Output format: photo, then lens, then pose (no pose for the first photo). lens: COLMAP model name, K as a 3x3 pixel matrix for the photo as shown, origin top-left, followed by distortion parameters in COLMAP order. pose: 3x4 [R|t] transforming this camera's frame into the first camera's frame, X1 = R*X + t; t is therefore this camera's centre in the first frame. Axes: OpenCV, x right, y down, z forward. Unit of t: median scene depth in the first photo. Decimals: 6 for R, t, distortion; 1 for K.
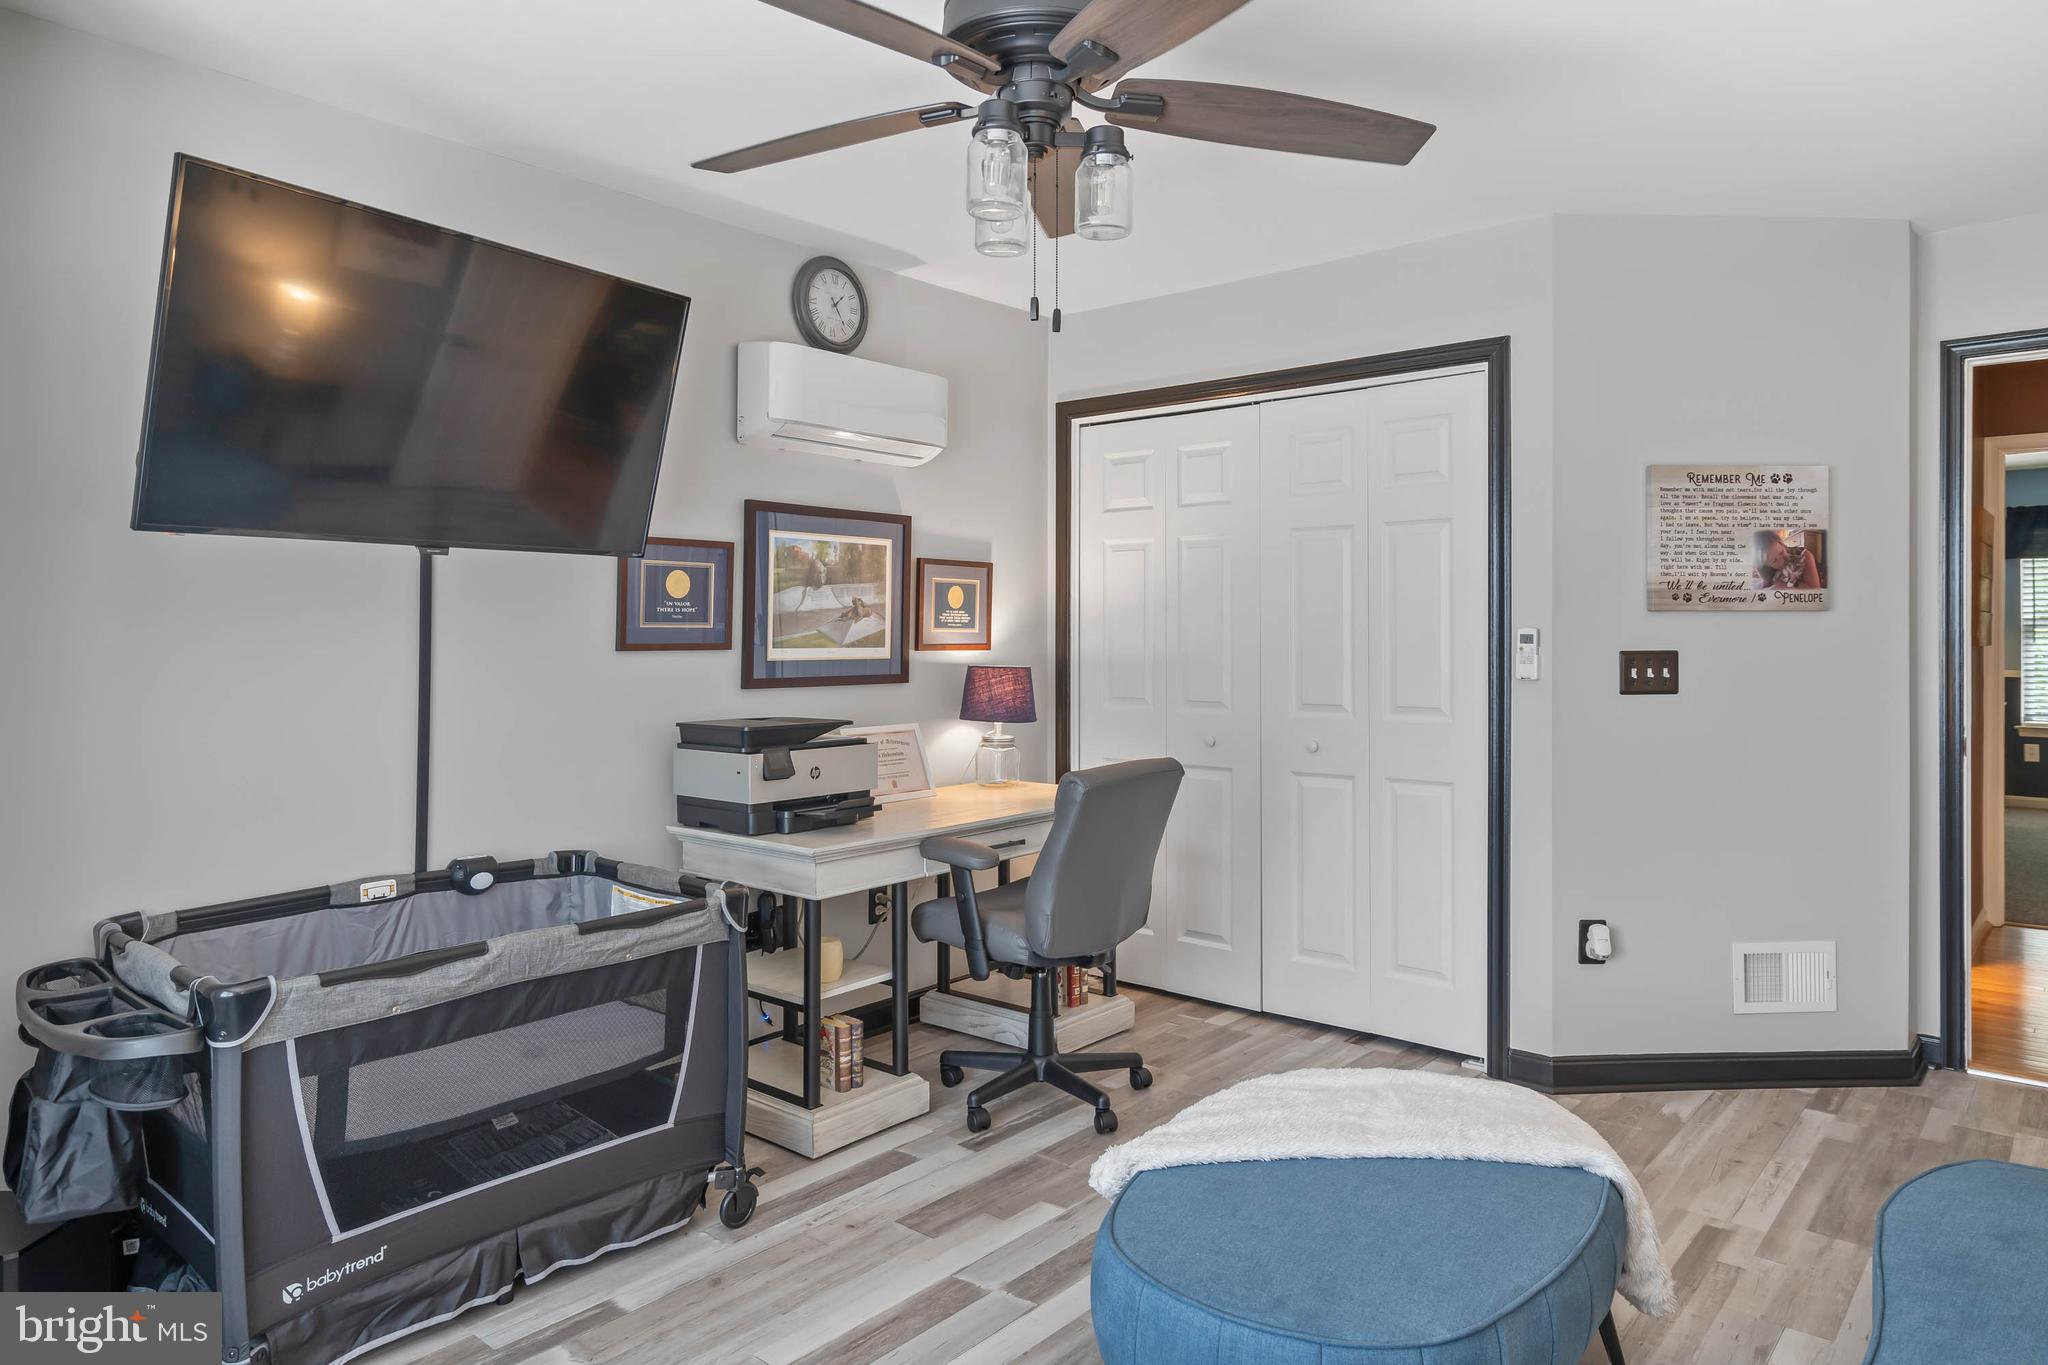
lens RADIAL K [[1260.5, 0, 1025.4], [0, 1260.5, 636.0], [0, 0, 1]] dist [0.037037, 0.000923]
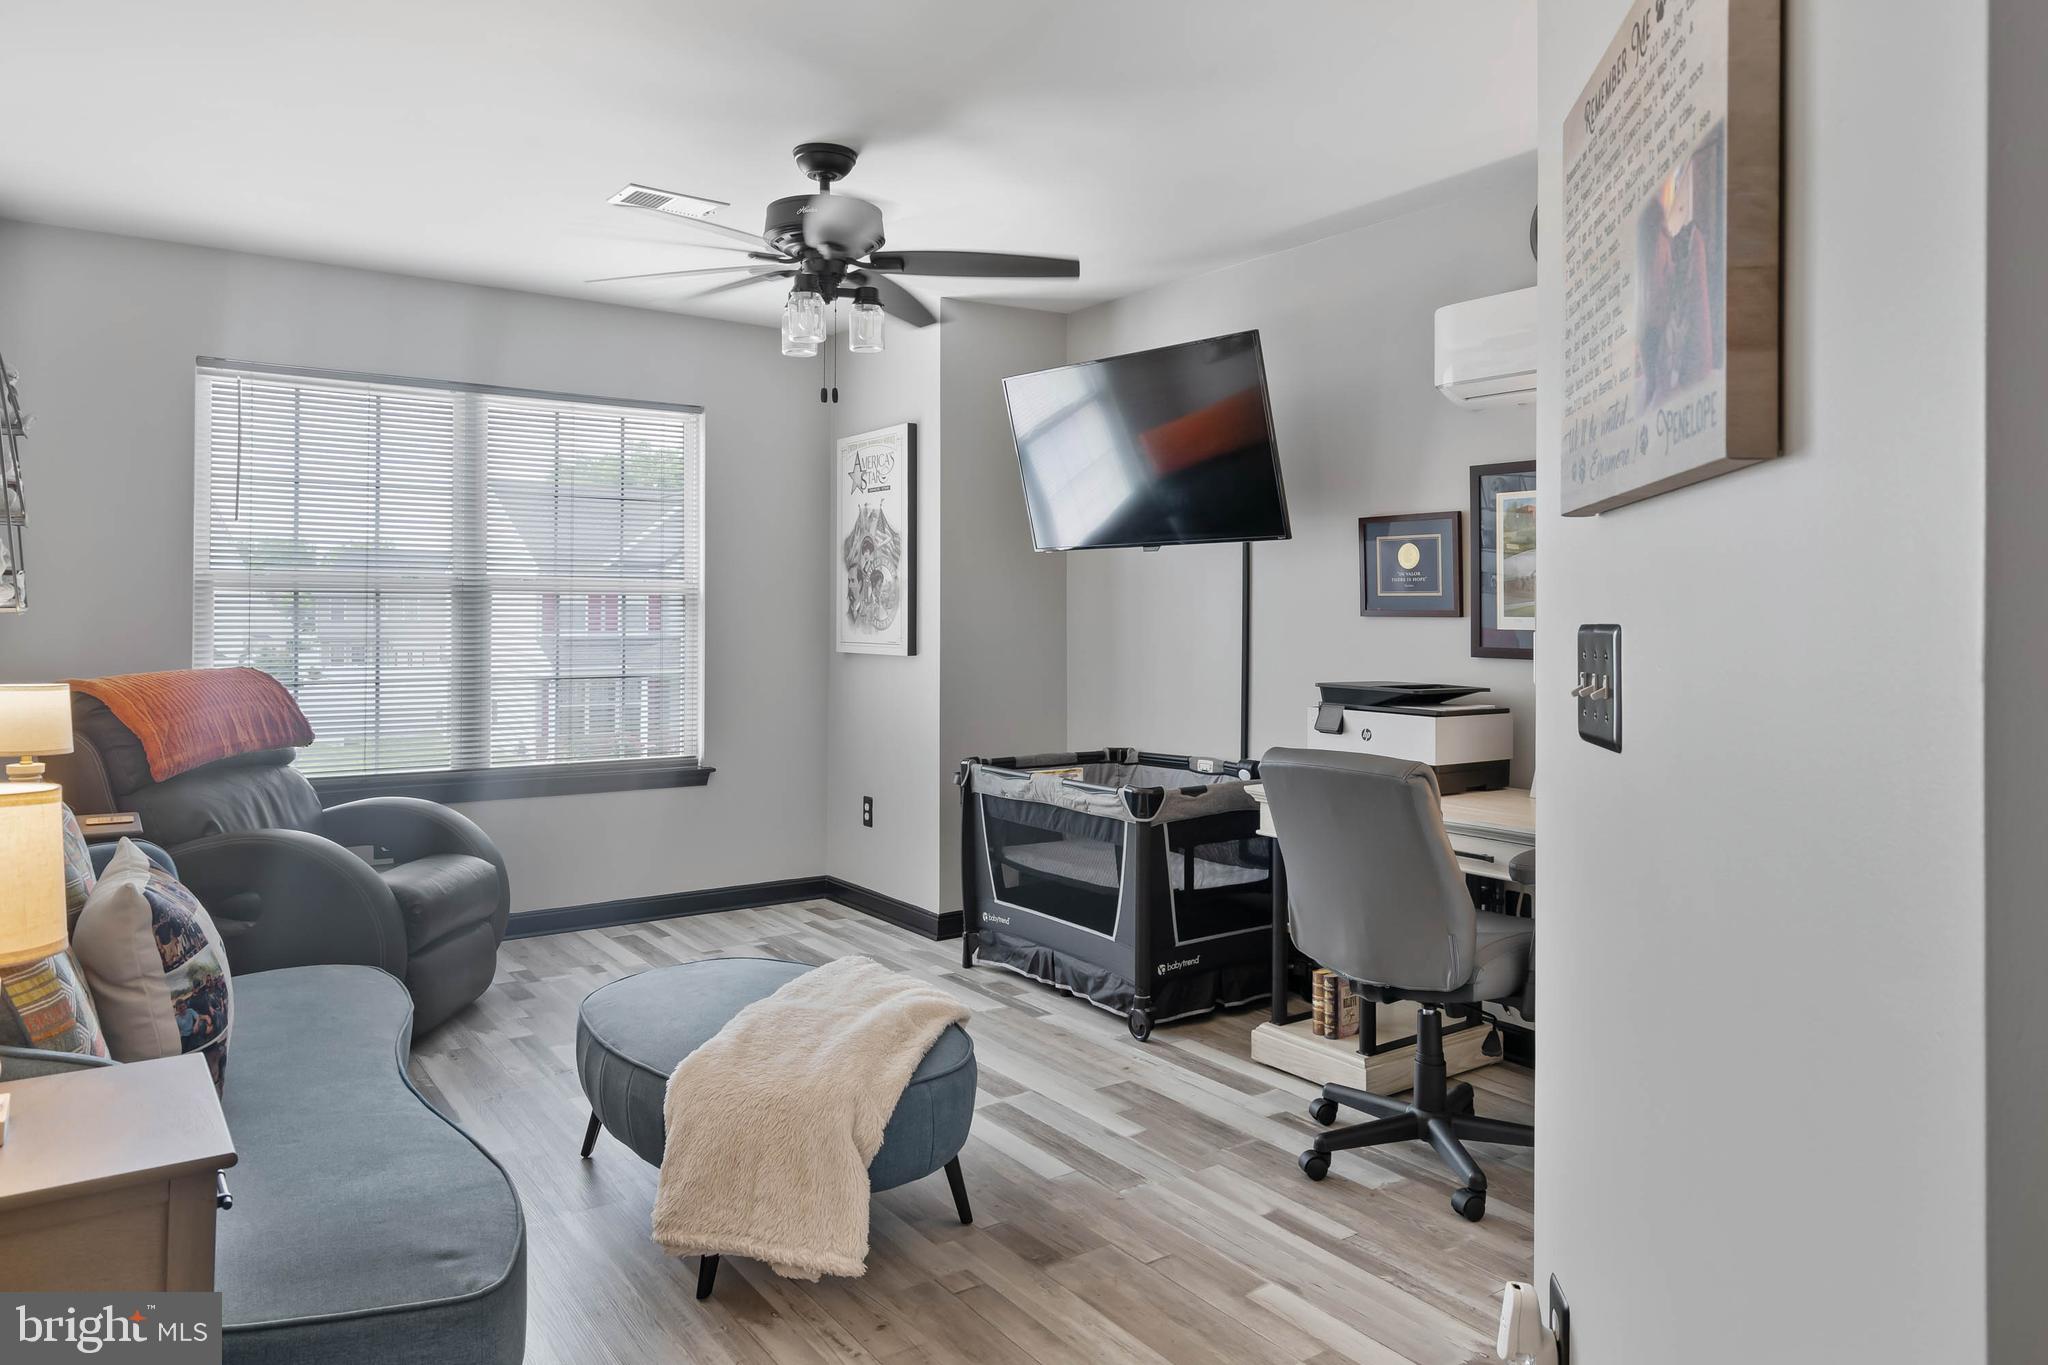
lens RADIAL K [[1312.0, 0, 1036.9], [0, 1312.0, 612.0], [0, 0, 1]] dist [0.003746, 0.000556]
pose [[-0.226265, -0.004638, -0.974055, 0.930196], [-0.005173, 0.999980, -0.003559, 0.013327], [0.974052, 0.004233, -0.226285, 0.971793]]
